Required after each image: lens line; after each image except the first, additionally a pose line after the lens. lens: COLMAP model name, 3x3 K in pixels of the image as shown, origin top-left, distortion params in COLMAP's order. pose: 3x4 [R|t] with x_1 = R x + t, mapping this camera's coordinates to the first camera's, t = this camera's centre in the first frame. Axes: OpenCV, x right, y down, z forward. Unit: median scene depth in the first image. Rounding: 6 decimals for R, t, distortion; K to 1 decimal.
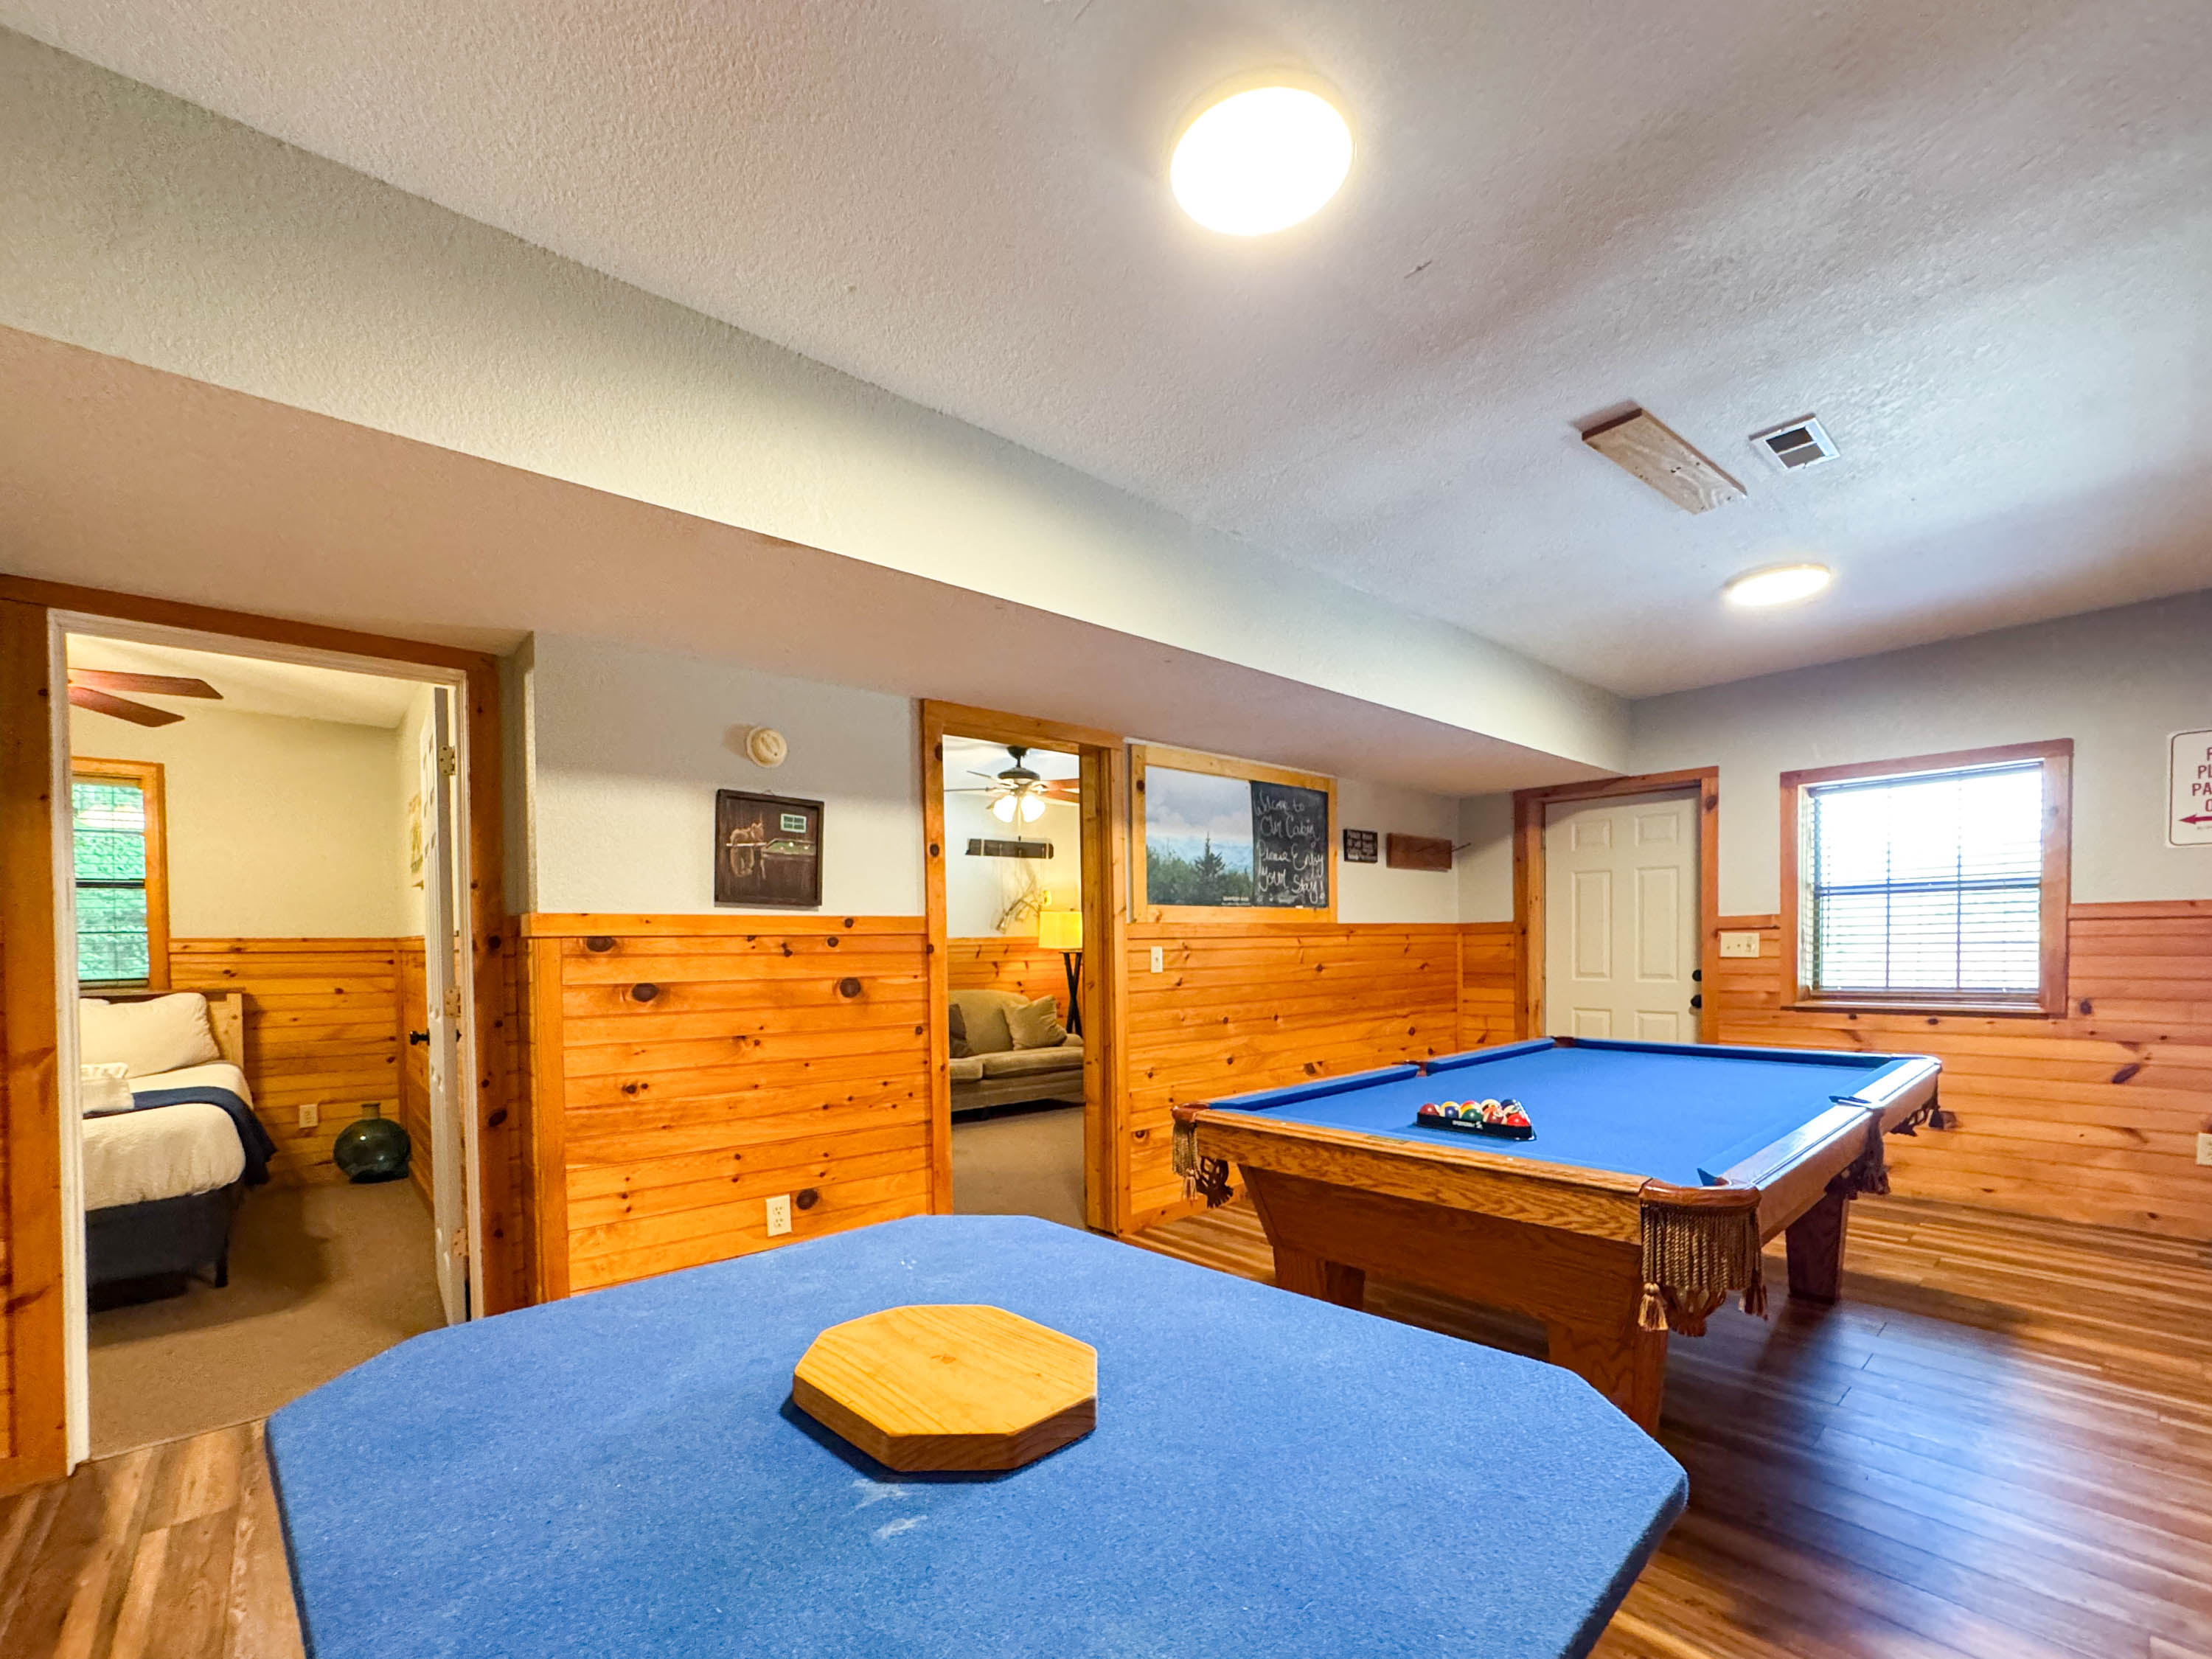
lens RADIAL K [[907.9, 0, 1105.2], [0, 907.9, 821.8], [0, 0, 1]] dist [-0.042496, 0.019054]
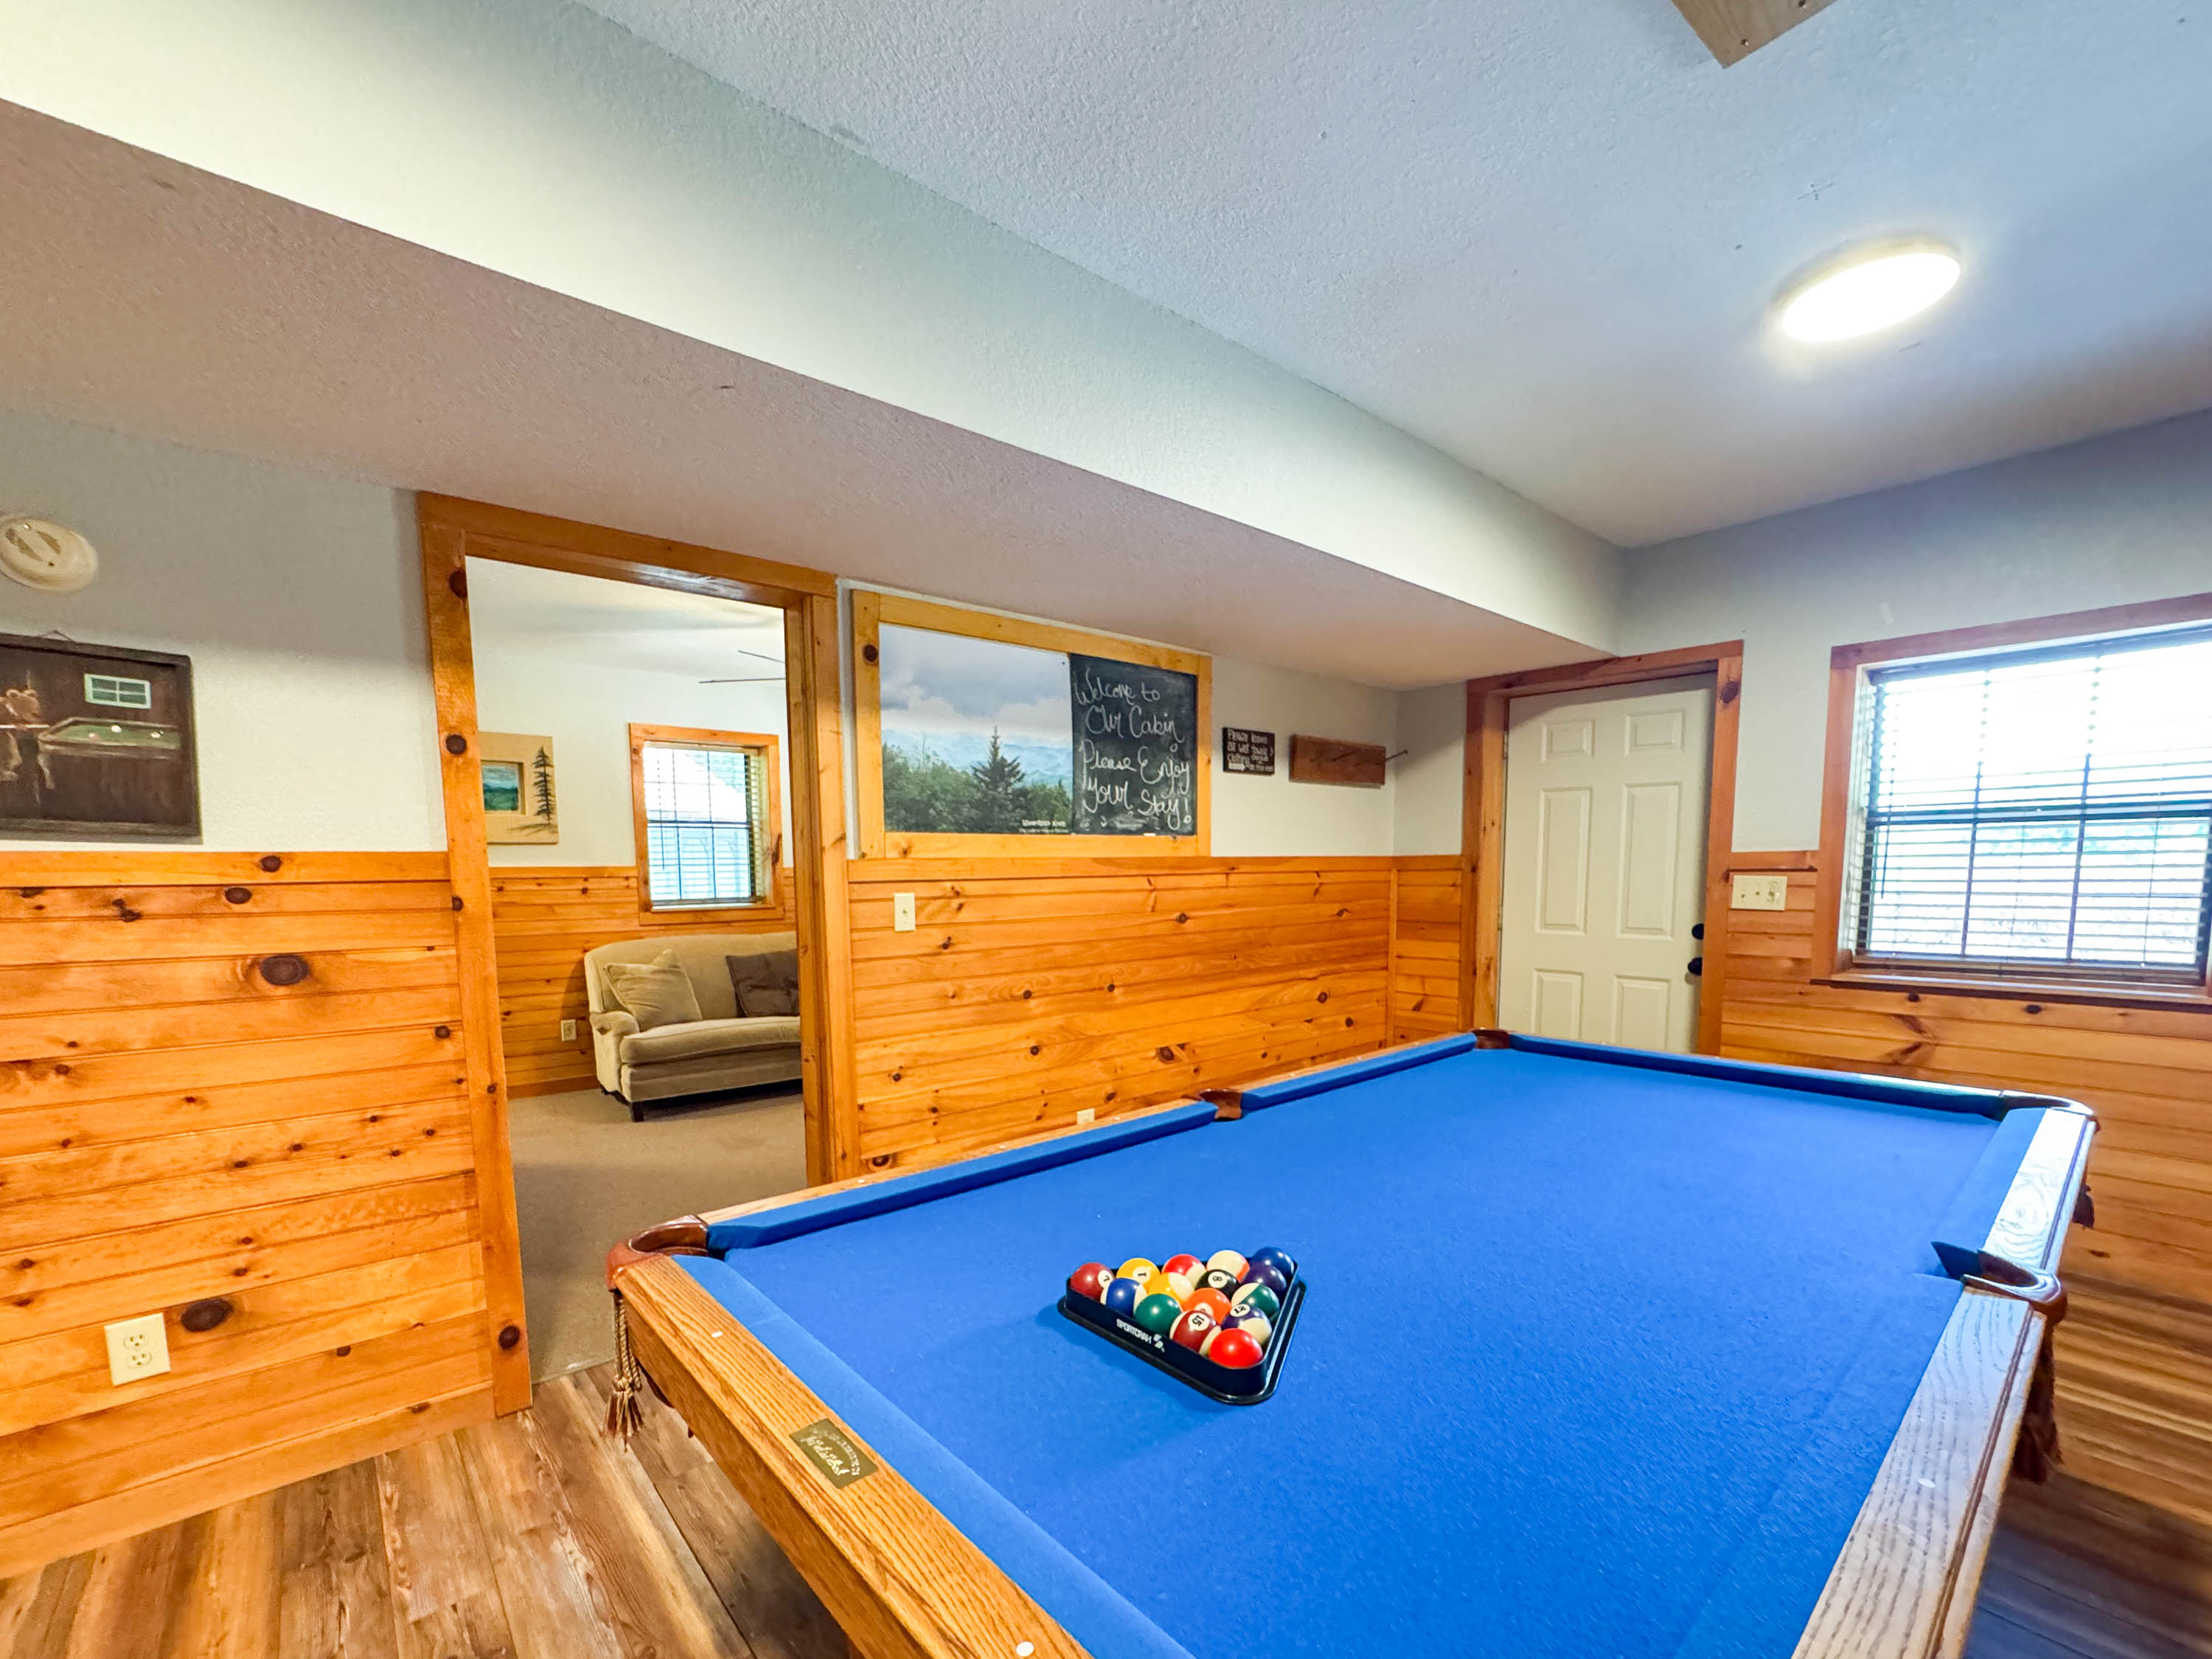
lens RADIAL K [[943.3, 0, 1114.0], [0, 943.3, 815.1], [0, 0, 1]] dist [-0.045026, 0.020599]
pose [[0.999935, 0.004948, 0.010307, 0.188900], [-0.005773, 0.996653, 0.081545, 0.018948], [-0.009869, -0.081599, 0.996616, 0.273508]]
